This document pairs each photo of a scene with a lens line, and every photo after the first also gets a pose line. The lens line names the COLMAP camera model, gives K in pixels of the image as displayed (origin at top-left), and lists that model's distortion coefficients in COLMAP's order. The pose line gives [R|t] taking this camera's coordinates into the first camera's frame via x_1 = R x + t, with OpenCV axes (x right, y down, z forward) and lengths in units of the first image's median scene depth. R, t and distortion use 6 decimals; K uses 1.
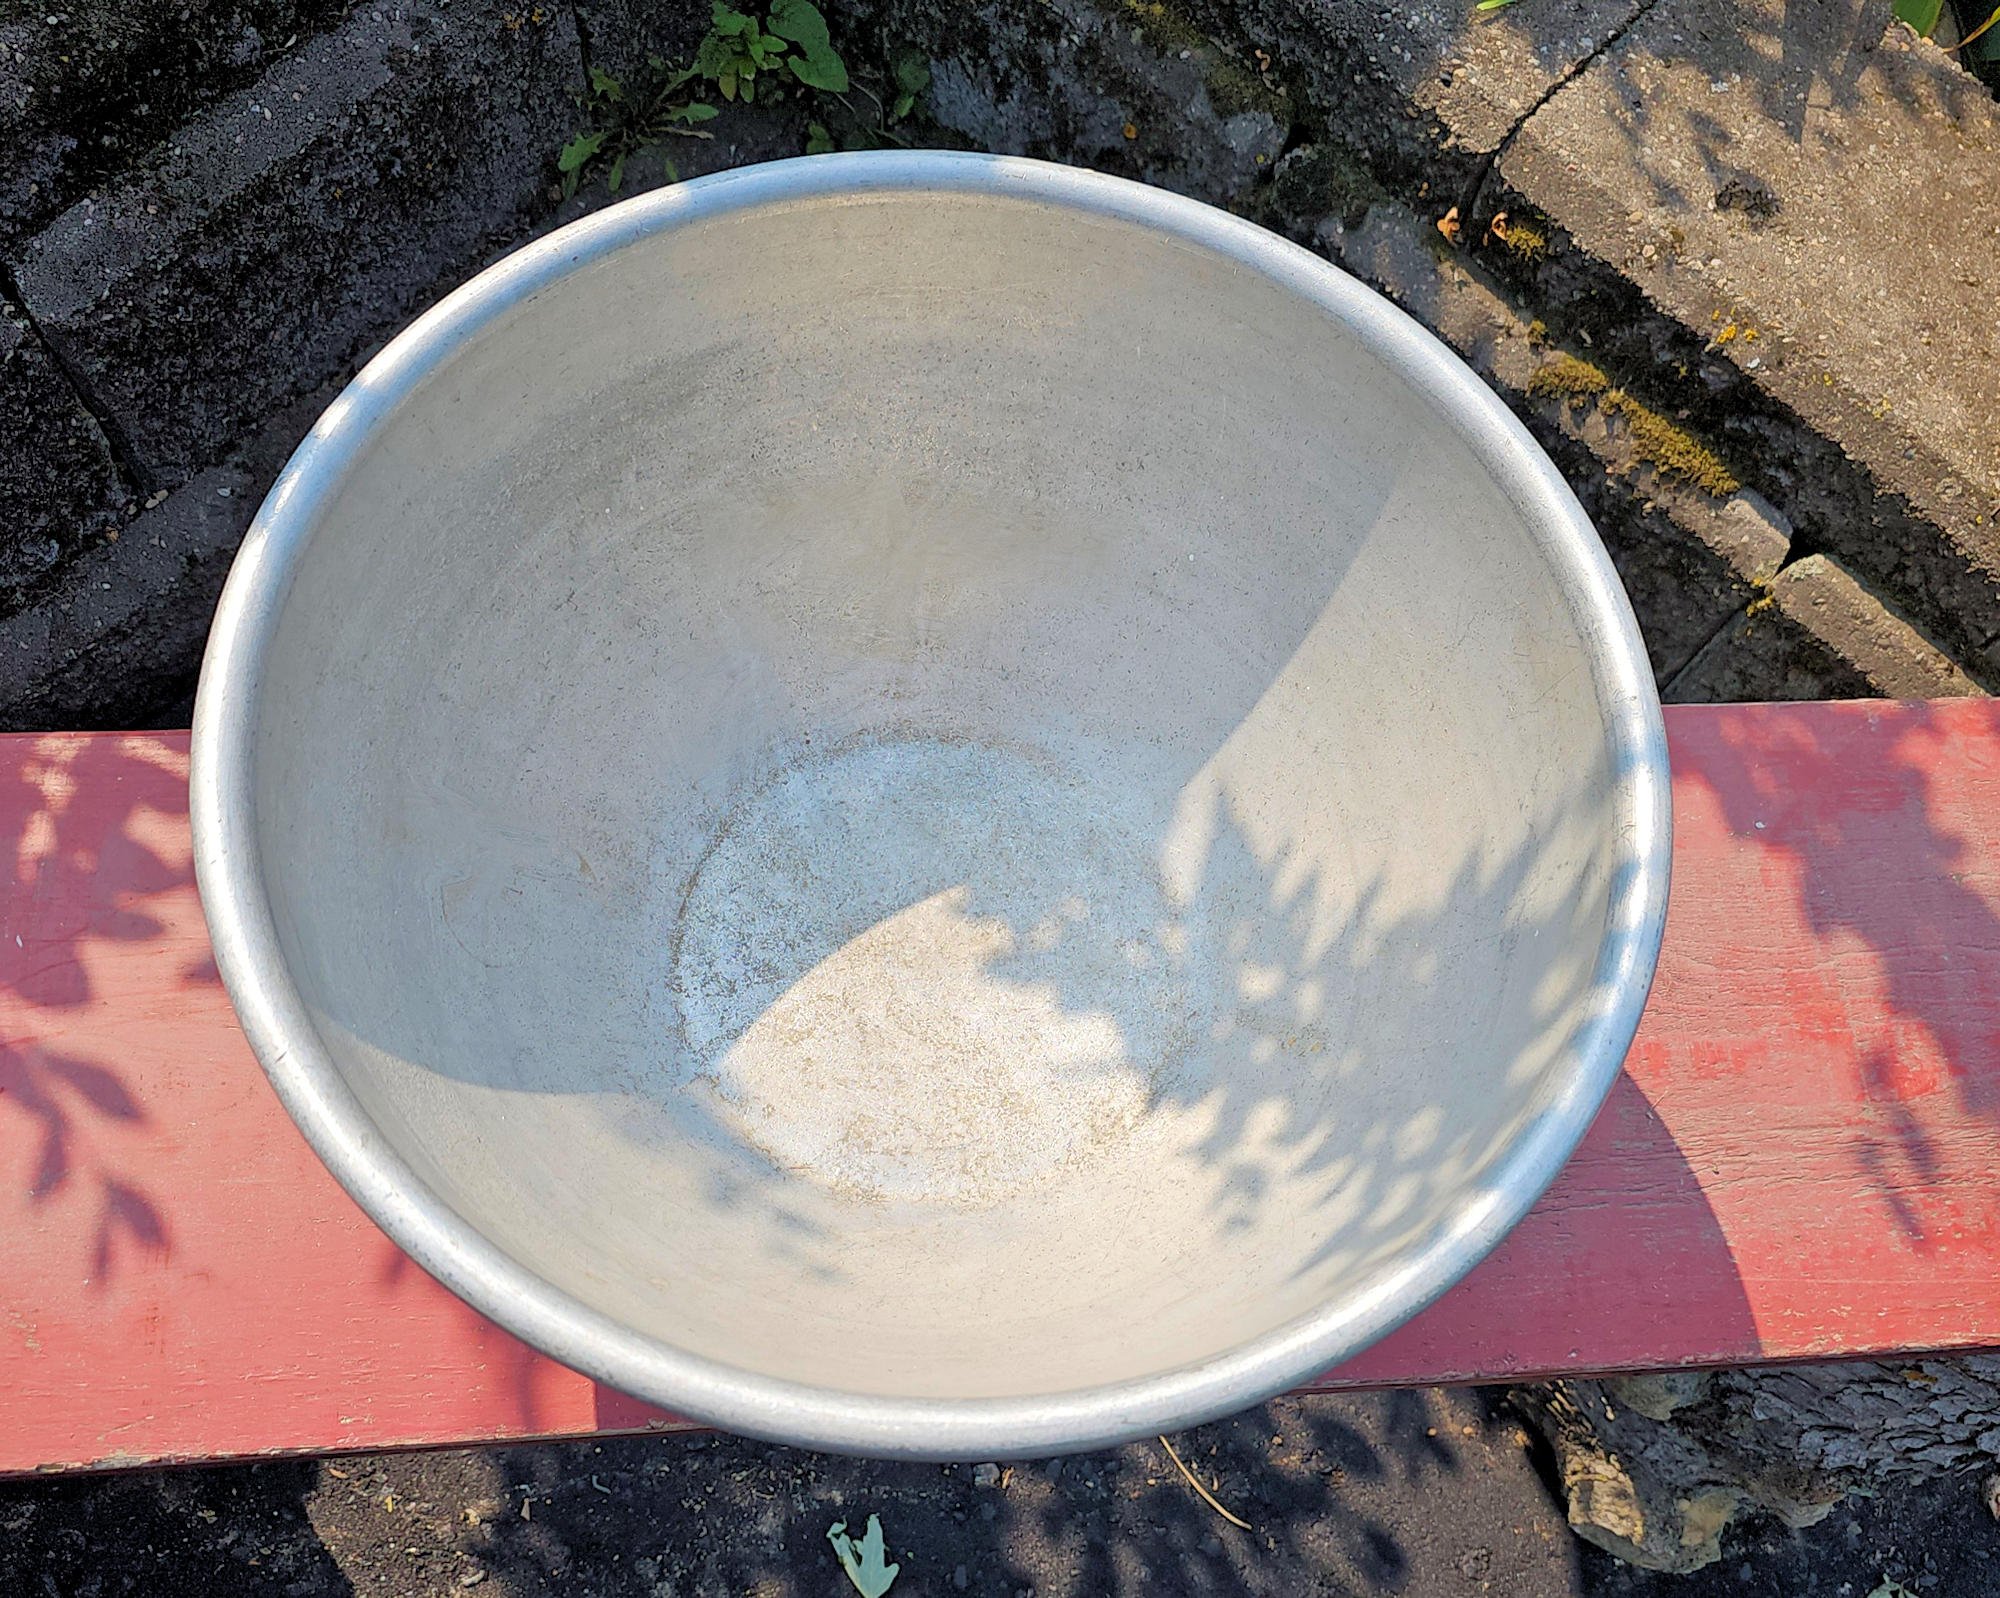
lens RADIAL K [[1462.3, 0, 1047.2], [0, 1462.3, 797.8], [0, 0, 1]] dist [-0.006458, 0.001220]
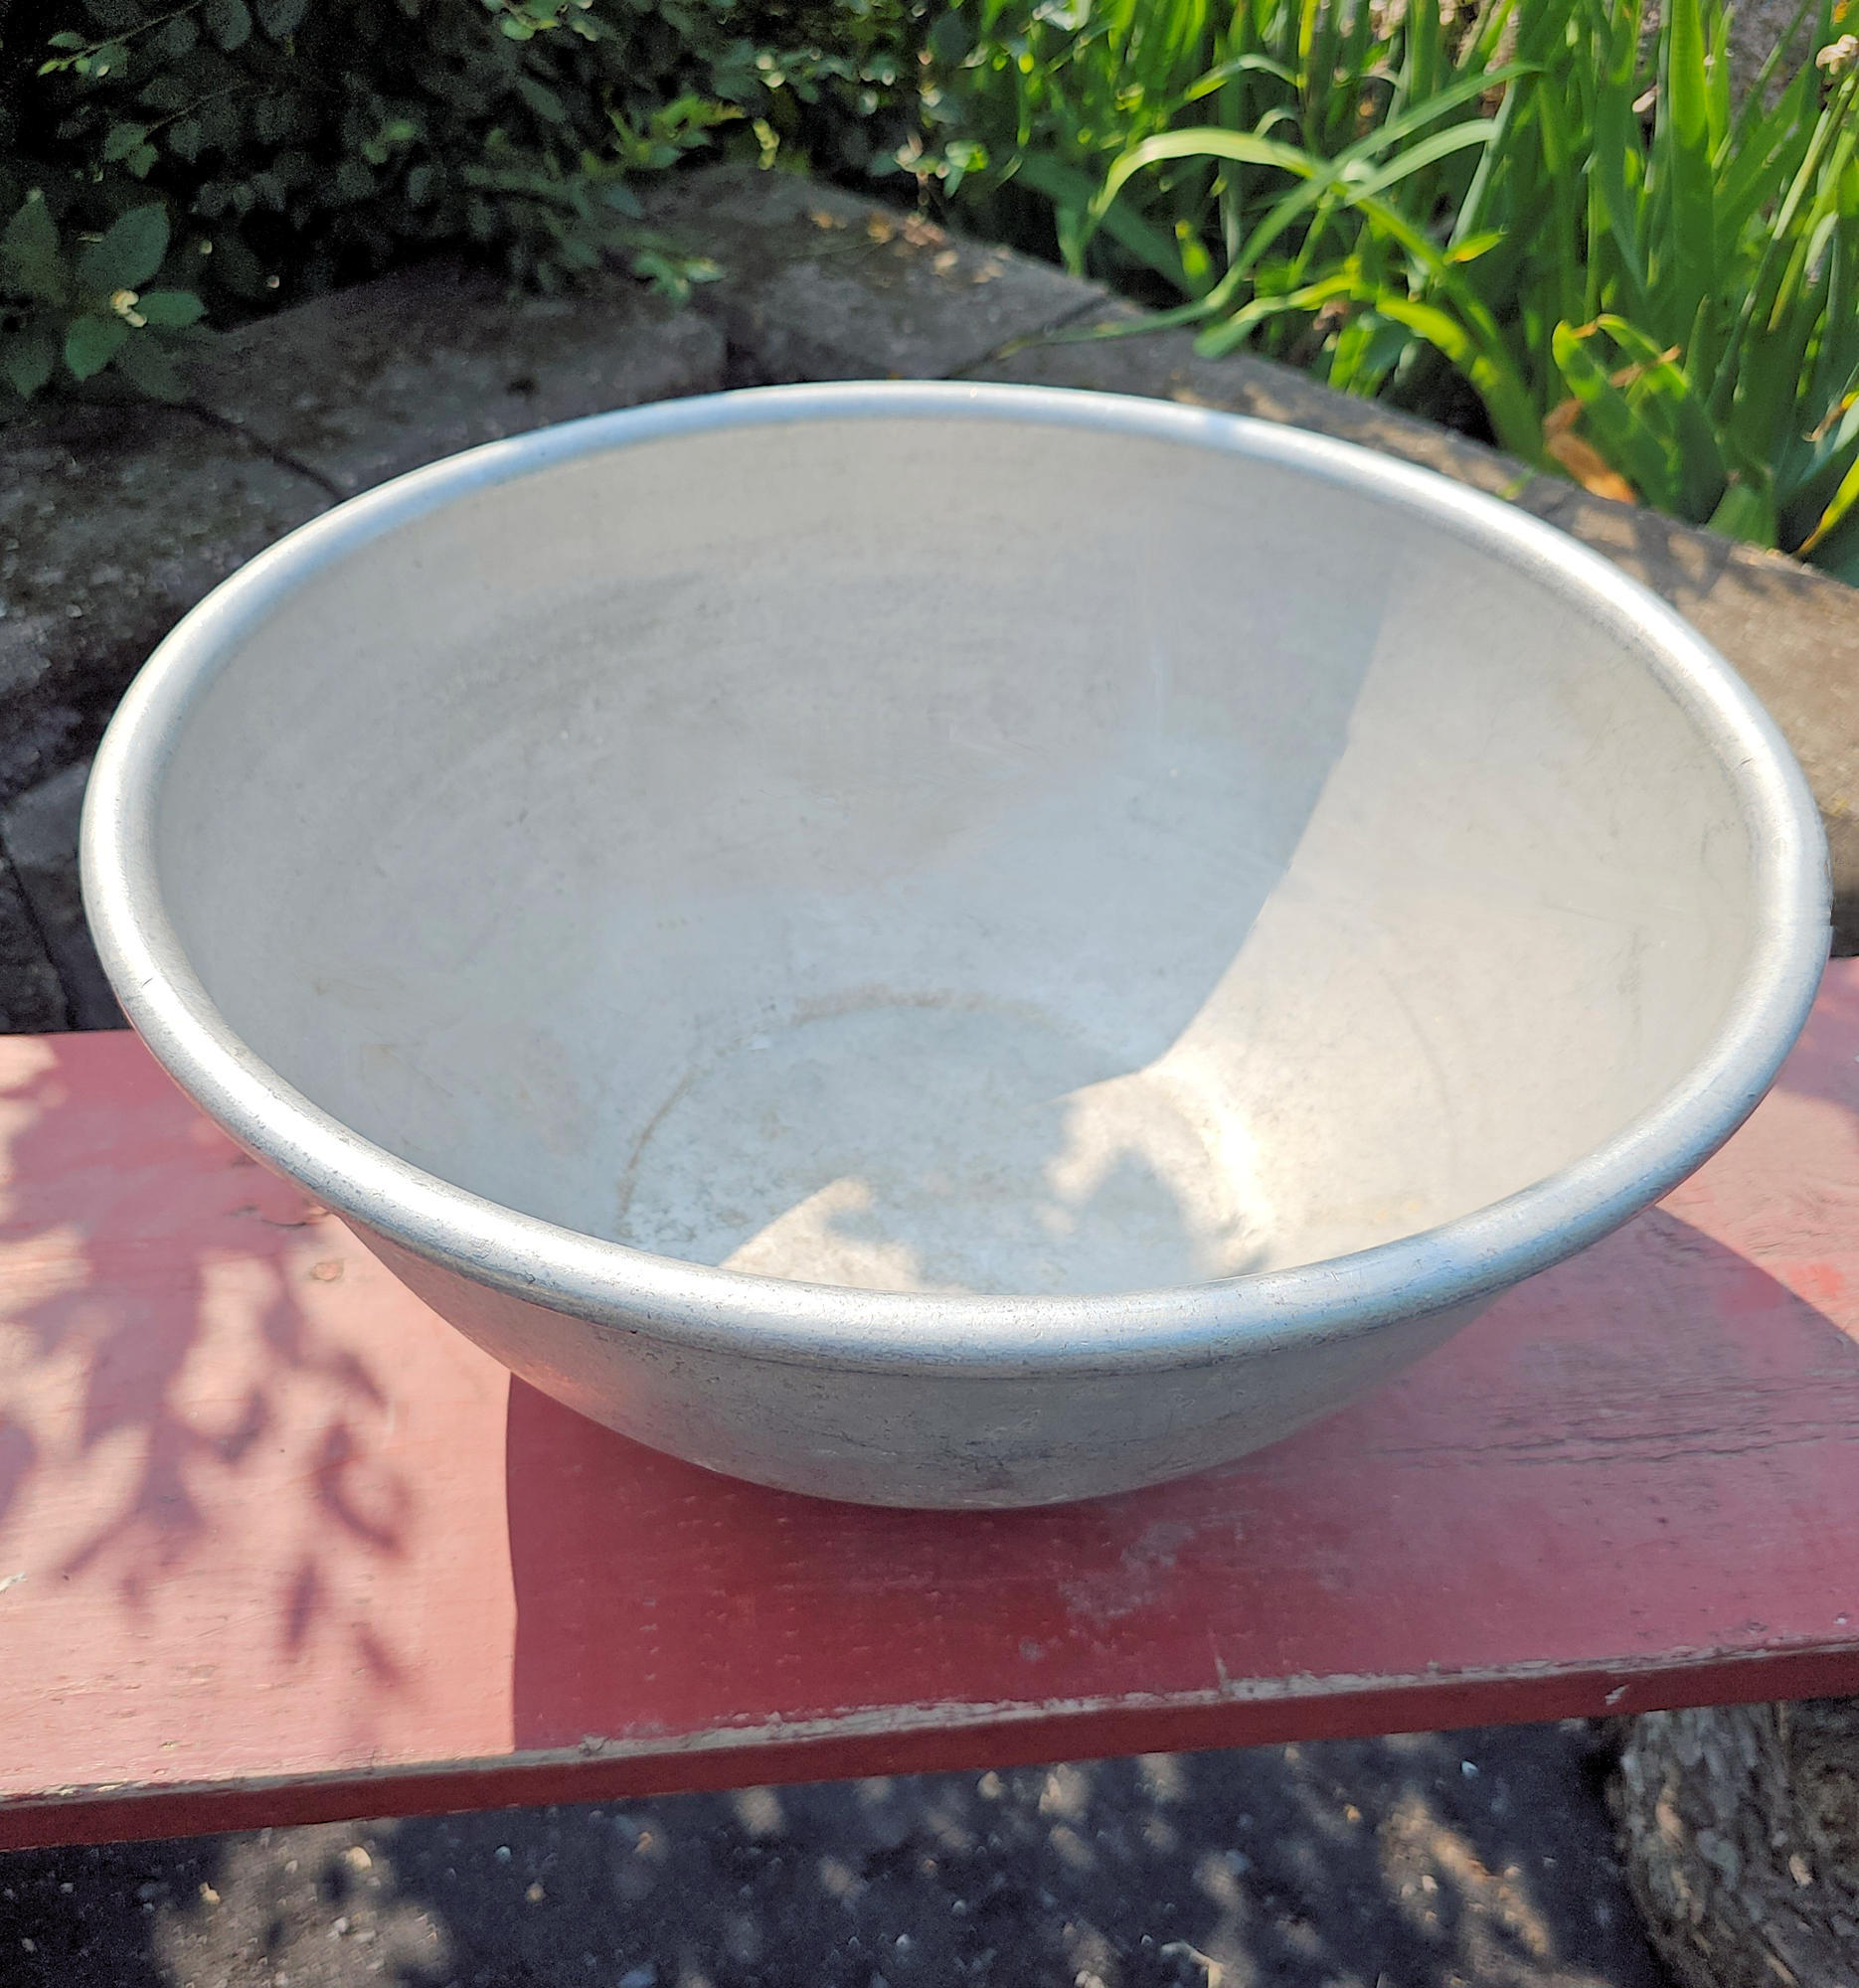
lens RADIAL K [[1459.7, 0, 925.5], [0, 1459.7, 1018.0], [0, 0, 1]] dist [0.003276, -0.005230]
pose [[0.996995, -0.074205, -0.022252, -0.053791], [0.060197, 0.922859, -0.380406, 0.340406], [0.048764, 0.377923, 0.924552, 0.185442]]
